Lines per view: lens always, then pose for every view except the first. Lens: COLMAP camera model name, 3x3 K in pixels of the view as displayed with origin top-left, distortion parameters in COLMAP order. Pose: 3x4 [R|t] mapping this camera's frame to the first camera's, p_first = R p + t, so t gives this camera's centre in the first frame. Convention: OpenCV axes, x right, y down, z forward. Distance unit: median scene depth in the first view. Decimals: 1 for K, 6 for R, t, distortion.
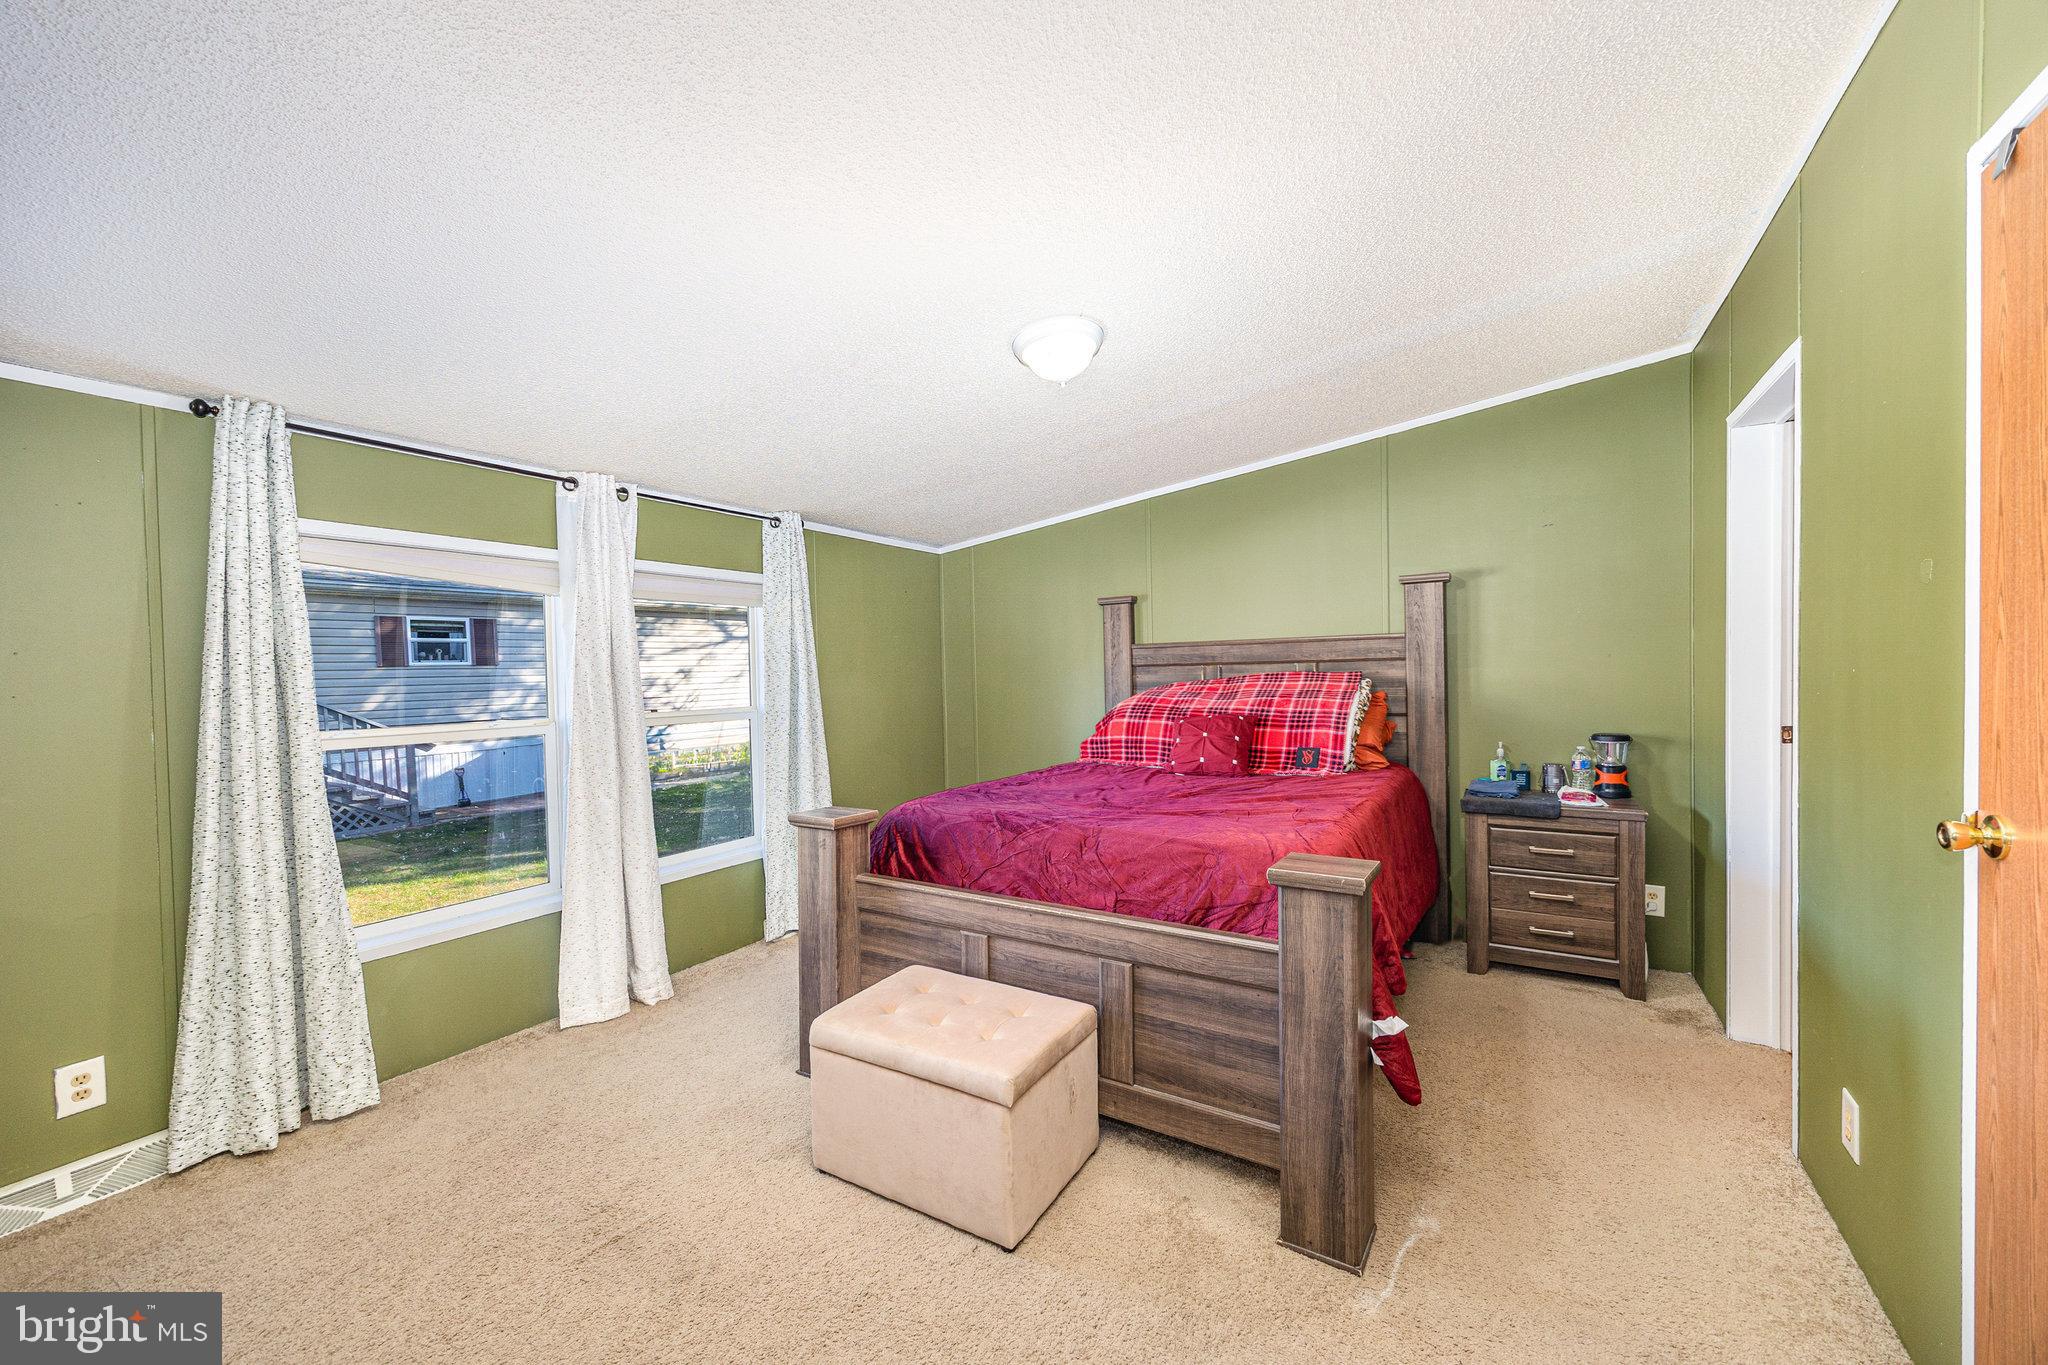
lens RADIAL K [[787.7, 0, 1024.0], [0, 787.7, 682.5], [0, 0, 1]] dist [0.000125, 0.000063]
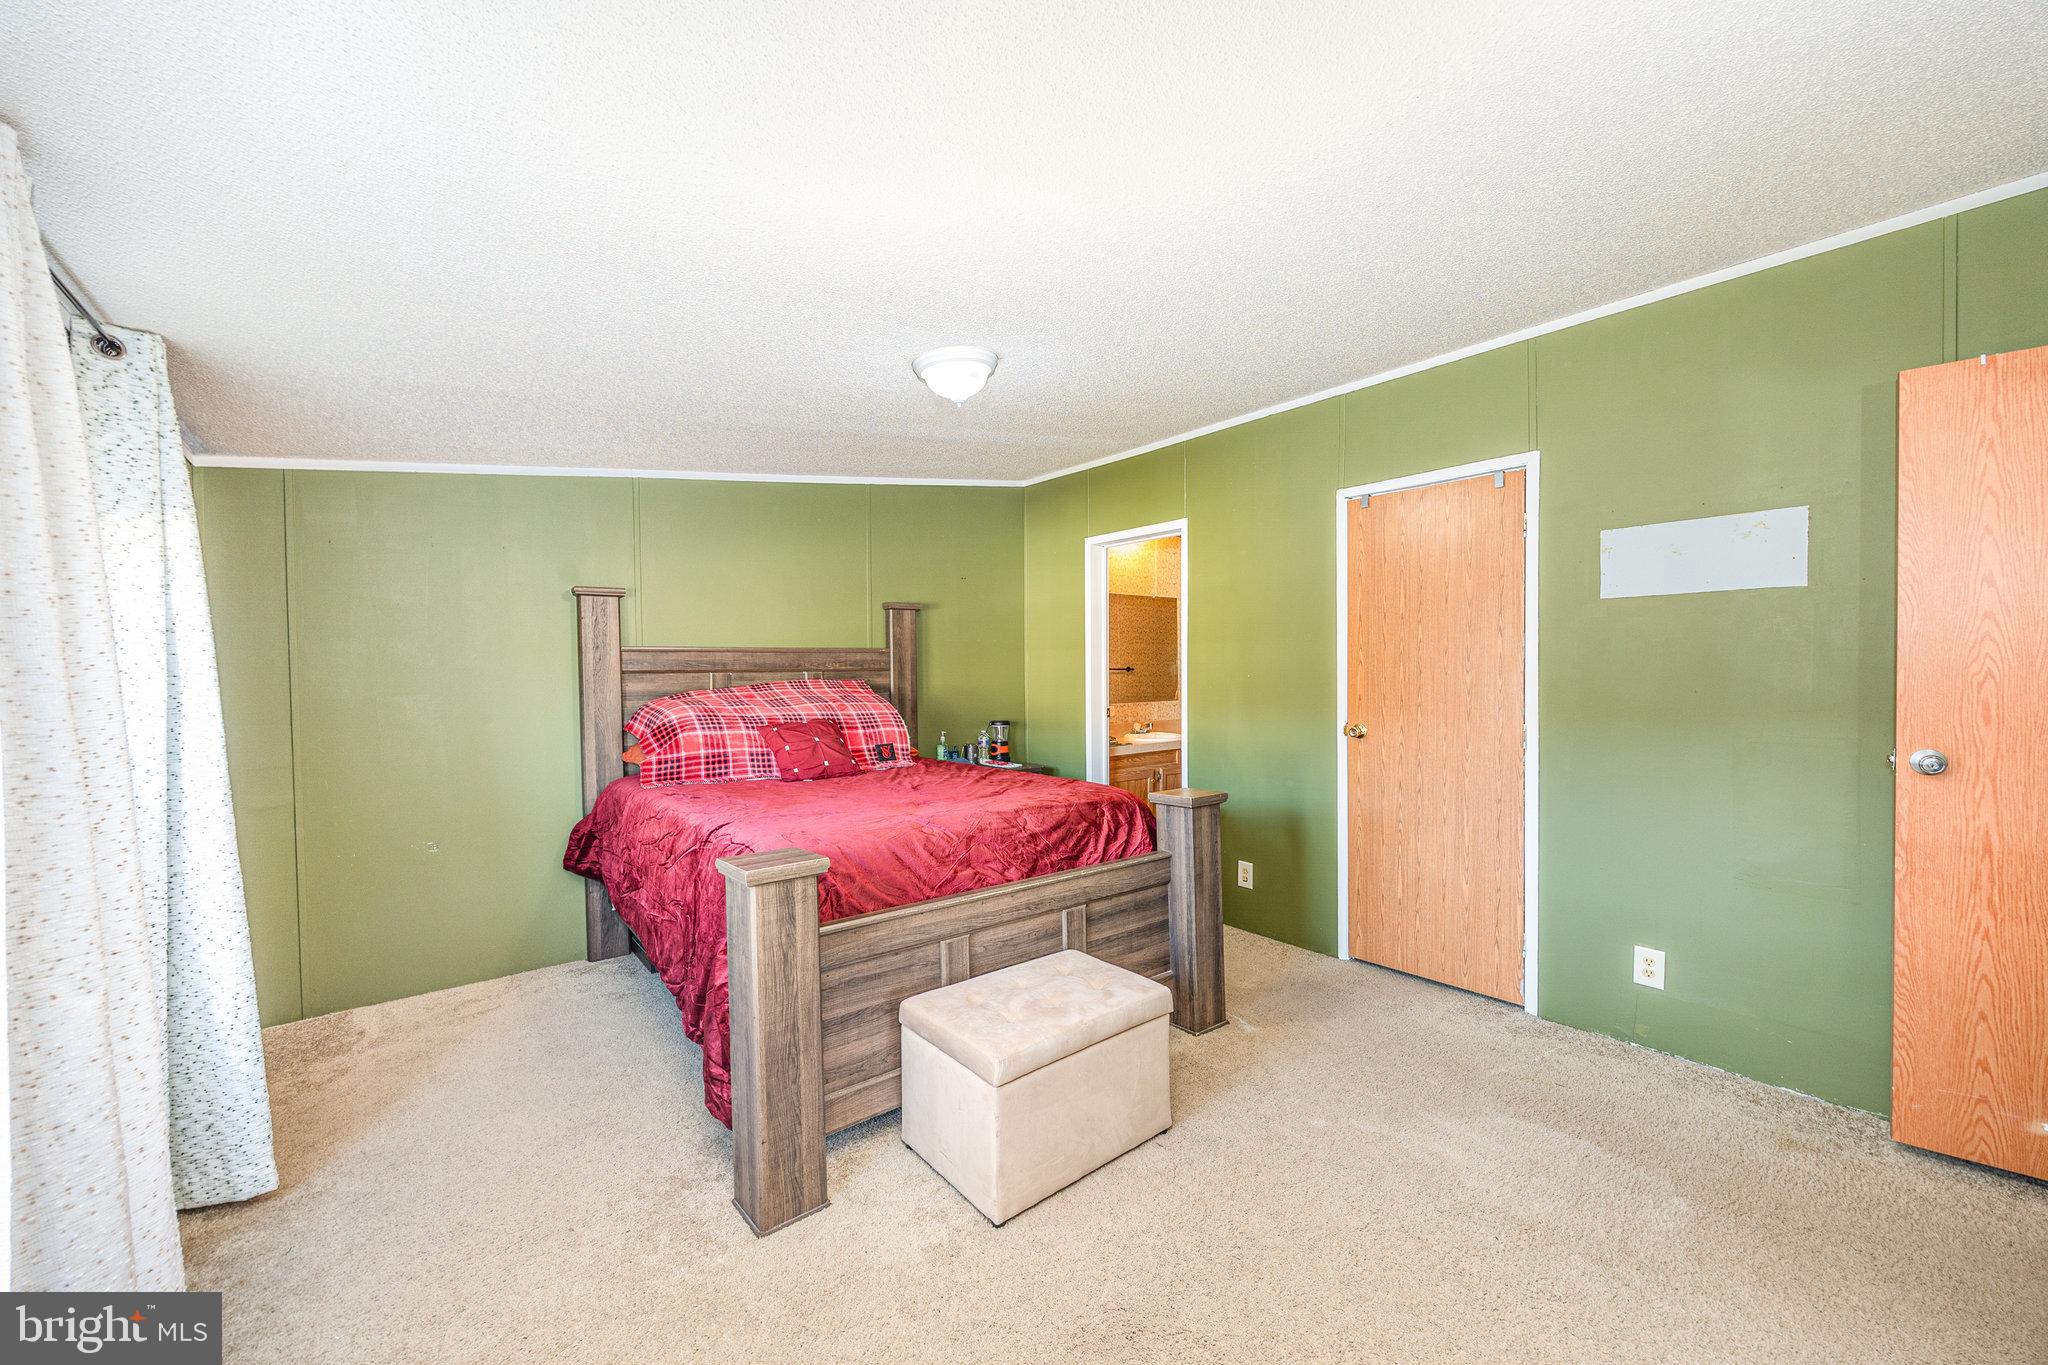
lens RADIAL K [[812.6, 0, 1024.0], [0, 812.6, 682.5], [0, 0, 1]] dist [-0.000183, 0.000027]
pose [[0.325995, 0.005306, 0.945356, -0.917468], [0.018571, 0.999755, -0.012016, 0.013859], [-0.945189, 0.021473, 0.325817, 0.540427]]
